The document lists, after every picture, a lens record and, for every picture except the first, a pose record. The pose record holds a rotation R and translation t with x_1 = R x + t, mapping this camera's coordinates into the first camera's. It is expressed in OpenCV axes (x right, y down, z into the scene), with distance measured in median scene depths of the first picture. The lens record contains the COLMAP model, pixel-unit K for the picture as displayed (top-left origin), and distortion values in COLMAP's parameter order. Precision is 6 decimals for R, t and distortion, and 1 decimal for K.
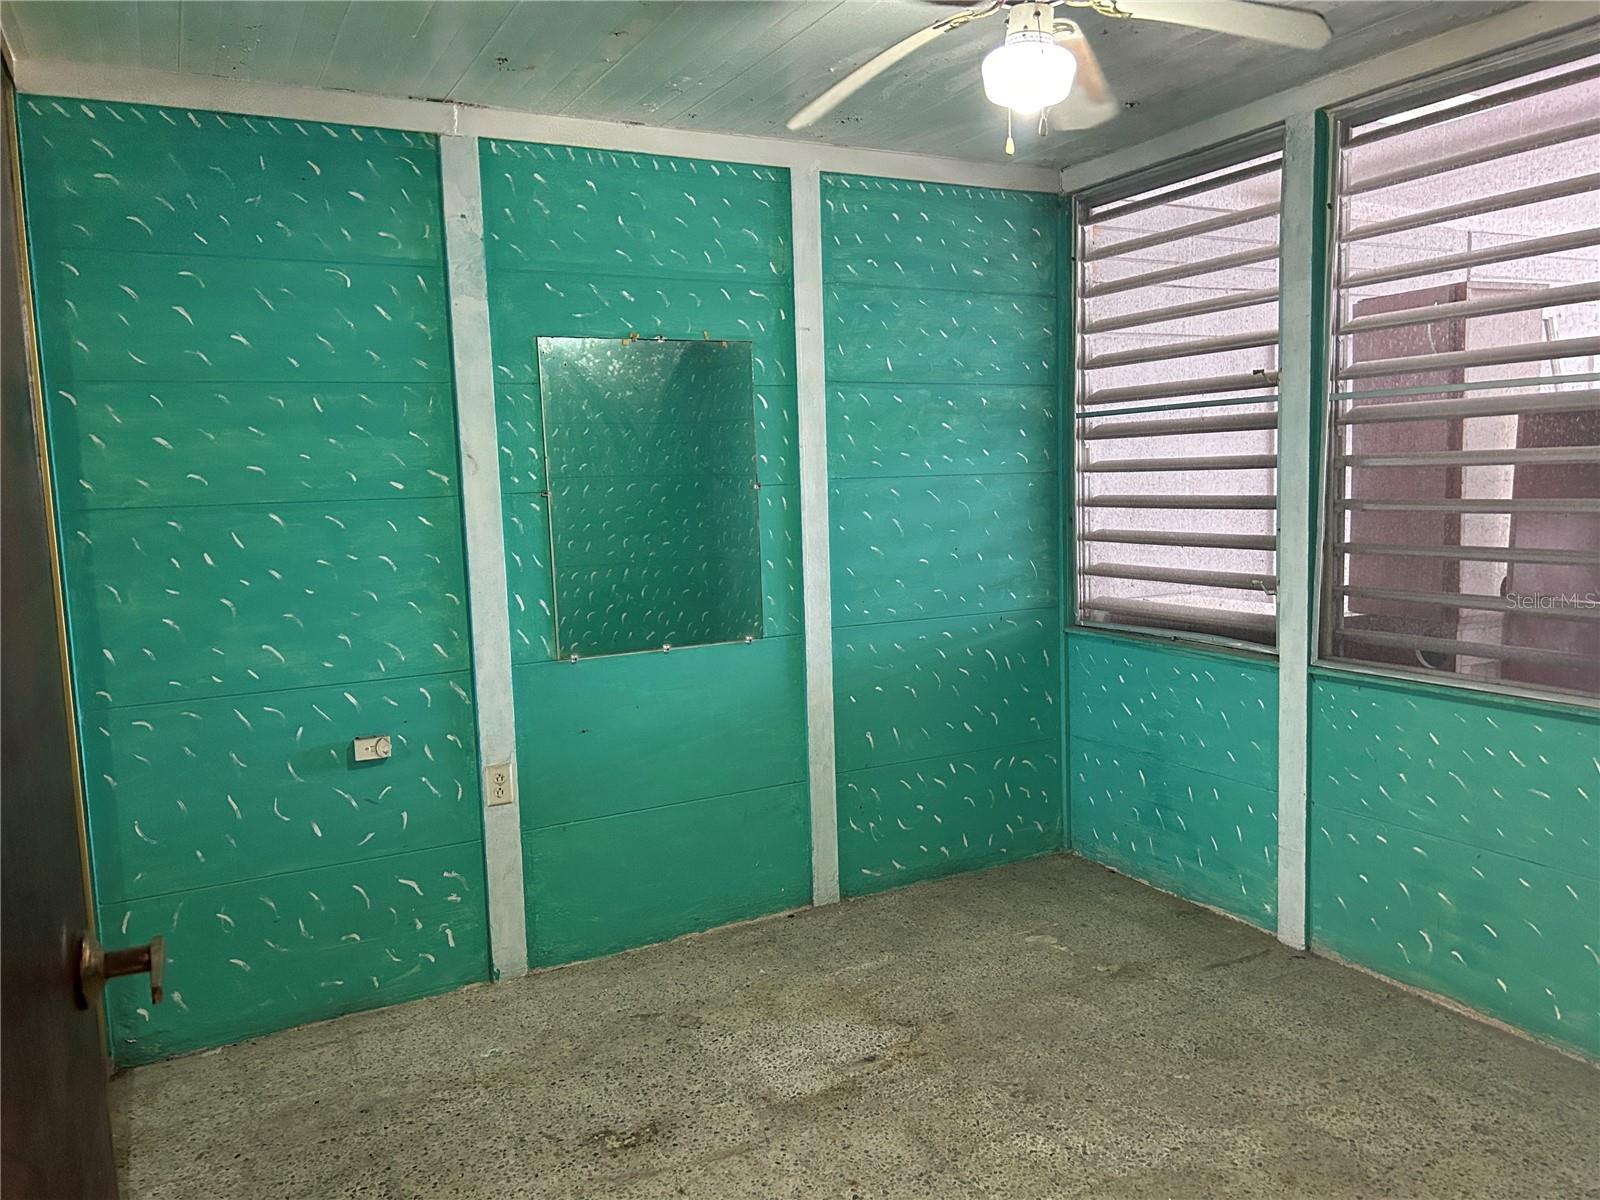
lens RADIAL K [[1223.7, 0, 799.9], [0, 1223.7, 604.5], [0, 0, 1]] dist [0.056203, -0.066679]
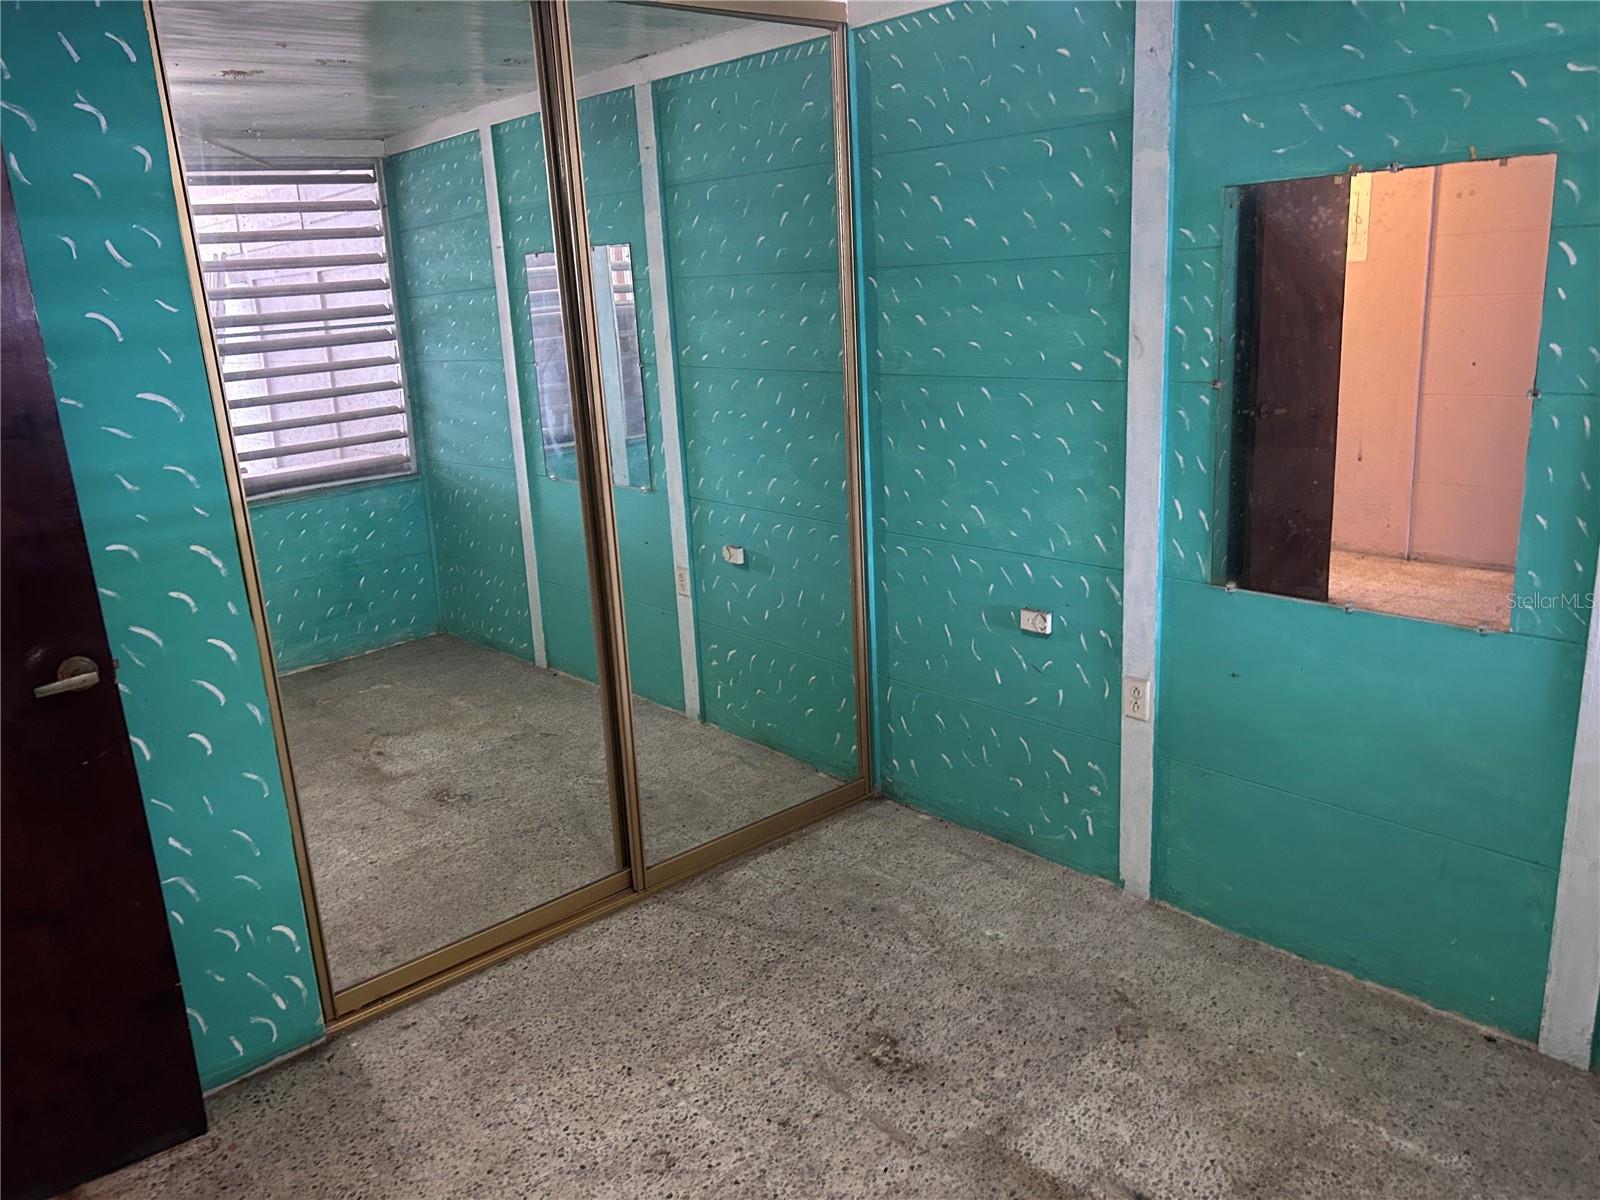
lens RADIAL K [[1223.7, 0, 803.9], [0, 1223.7, 602.4], [0, 0, 1]] dist [0.056203, -0.066679]
pose [[0.228220, 0.274076, -0.934237, 0.566396], [-0.057138, 0.961676, 0.268168, -0.163478], [0.971931, -0.007821, 0.235134, 0.563627]]
